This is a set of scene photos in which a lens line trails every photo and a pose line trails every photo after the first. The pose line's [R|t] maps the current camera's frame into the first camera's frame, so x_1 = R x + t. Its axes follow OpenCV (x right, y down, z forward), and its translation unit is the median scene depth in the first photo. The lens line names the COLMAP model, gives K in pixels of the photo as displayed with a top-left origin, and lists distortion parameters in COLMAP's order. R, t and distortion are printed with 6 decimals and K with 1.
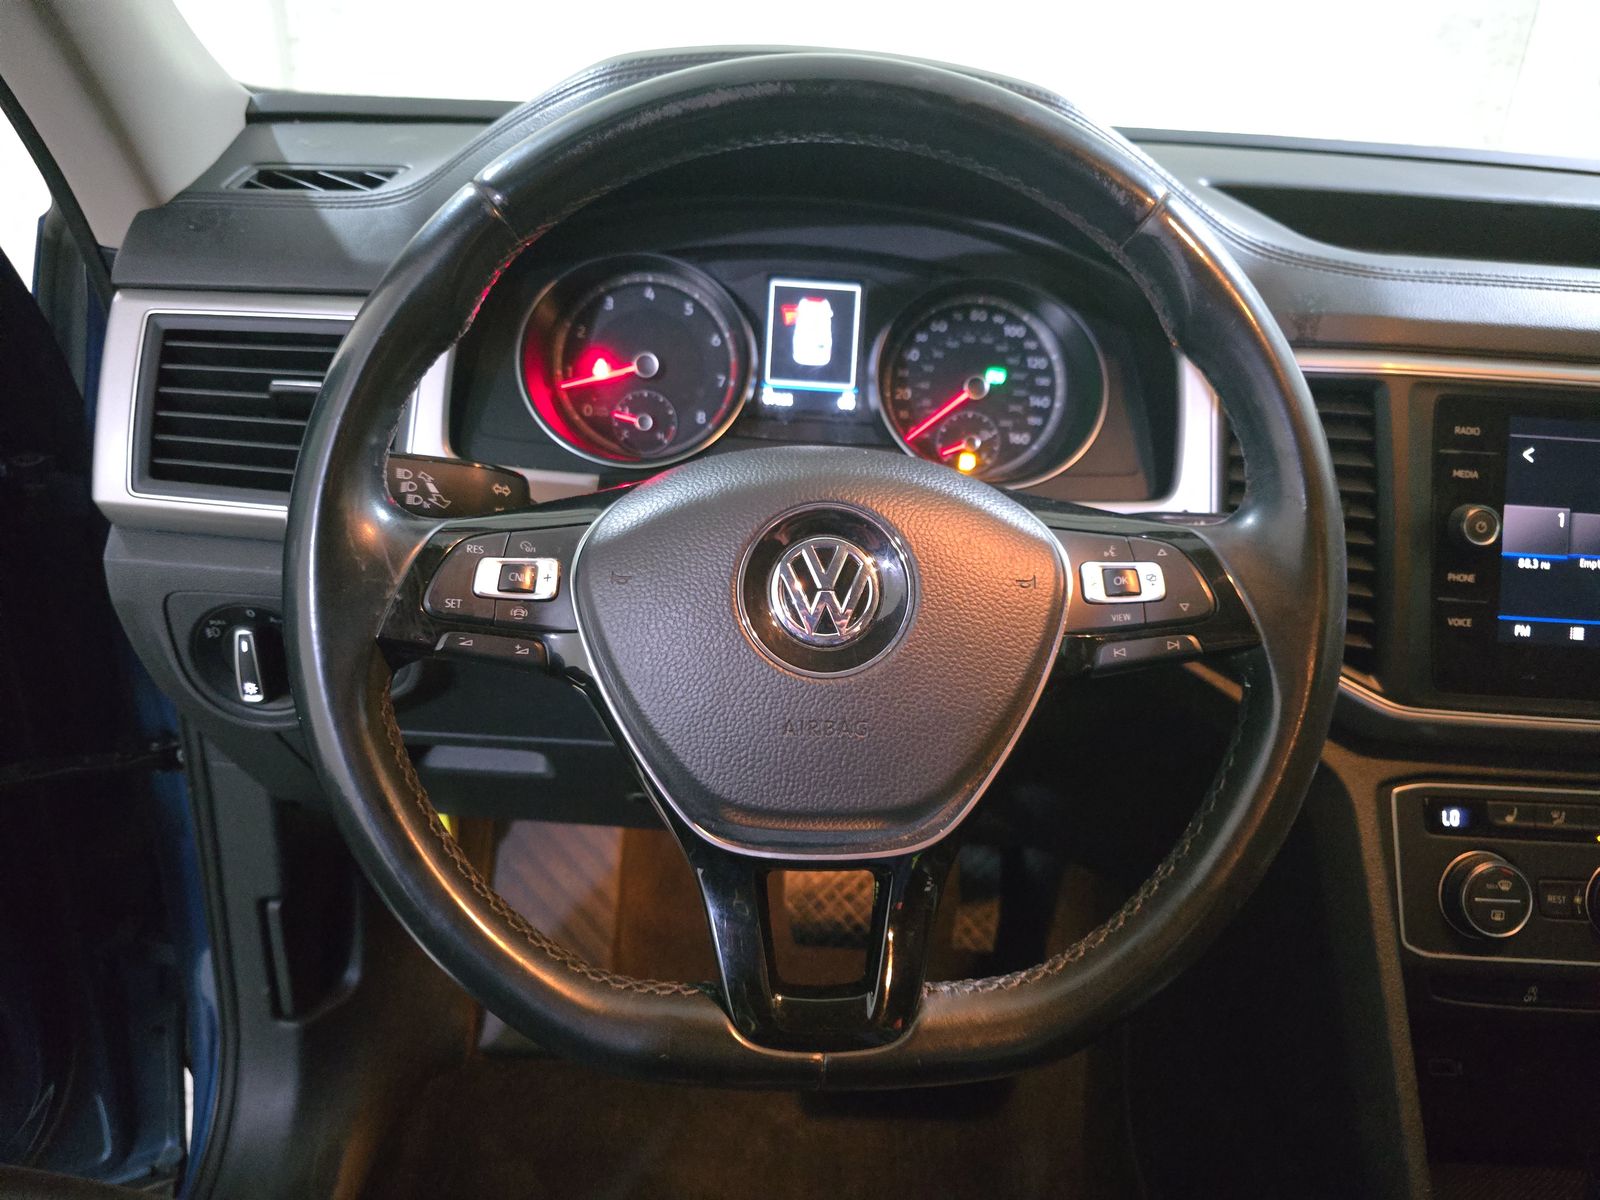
lens RADIAL K [[1295.0, 0, 932.0], [0, 1295.0, 678.1], [0, 0, 1]] dist [0.062748, -0.164237]
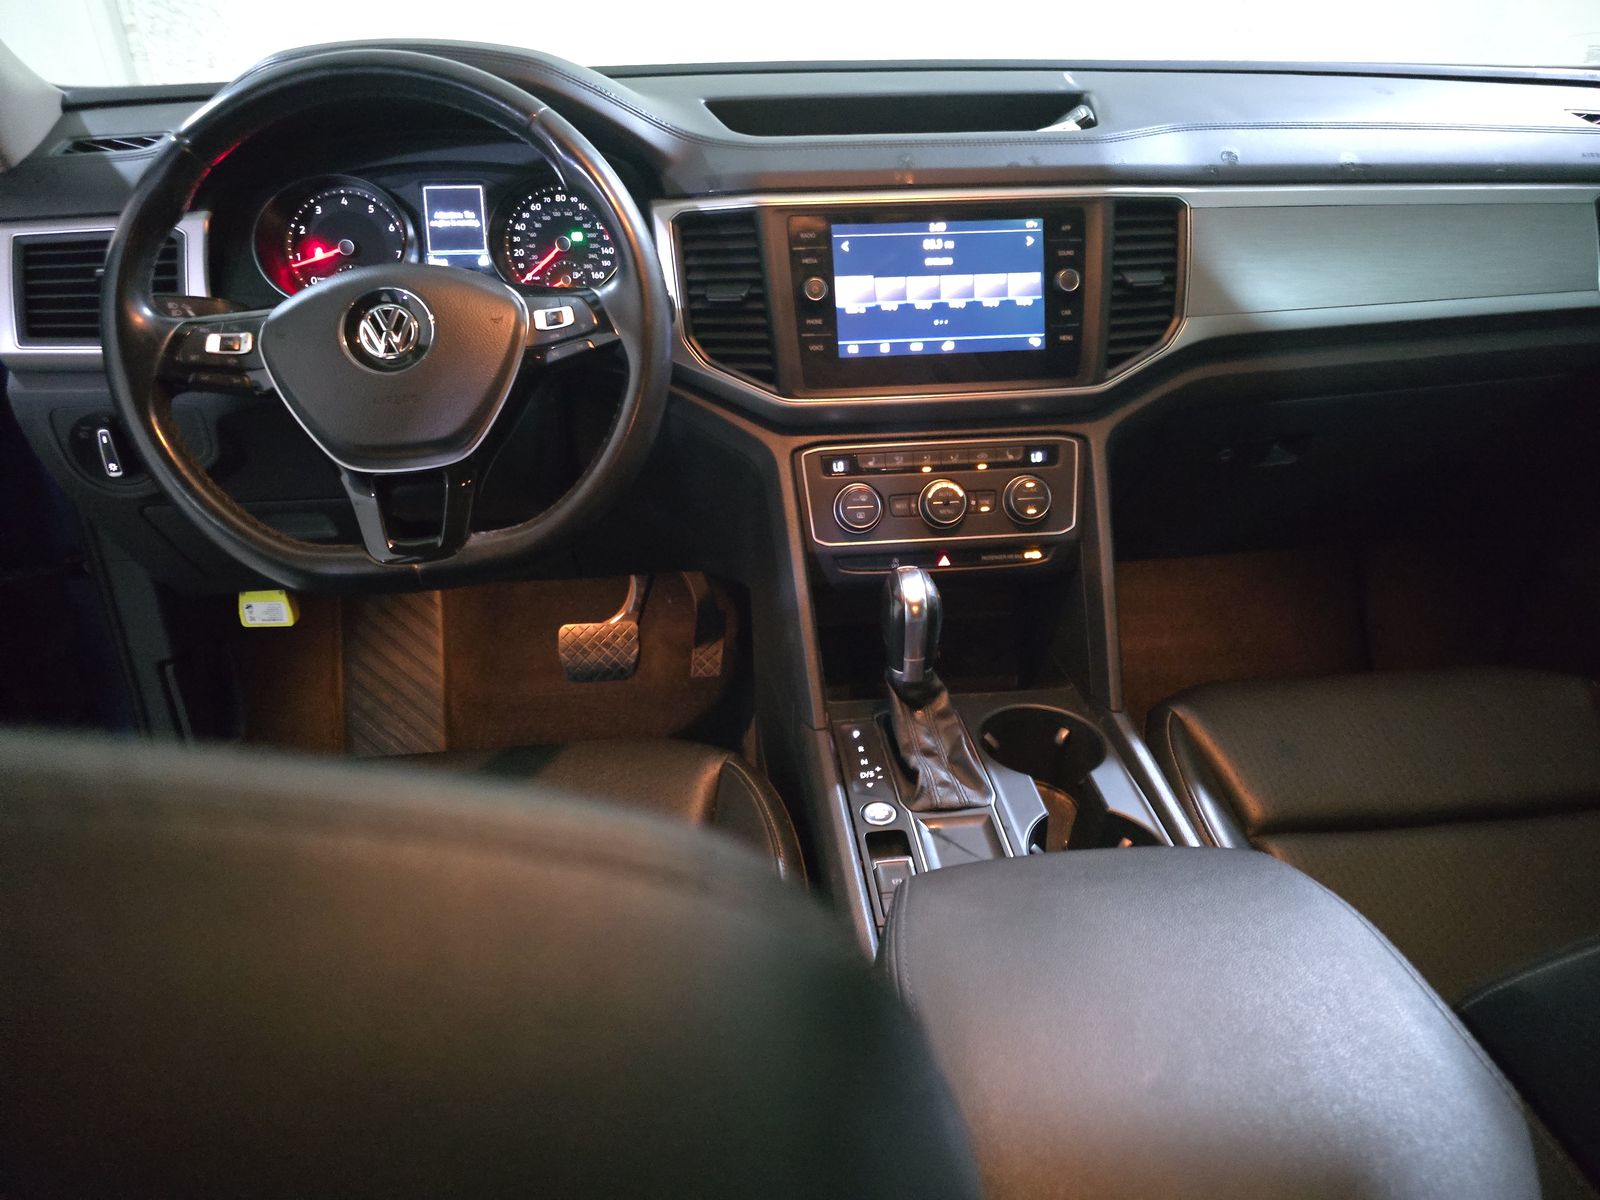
lens RADIAL K [[1065.6, 0, 798.0], [0, 1065.6, 593.0], [0, 0, 1]] dist [0.091256, -0.115019]
pose [[0.993216, -0.107316, 0.044770, 0.251123], [0.104605, 0.992759, 0.059049, 0.176508], [-0.050782, -0.053965, 0.997251, -0.406798]]
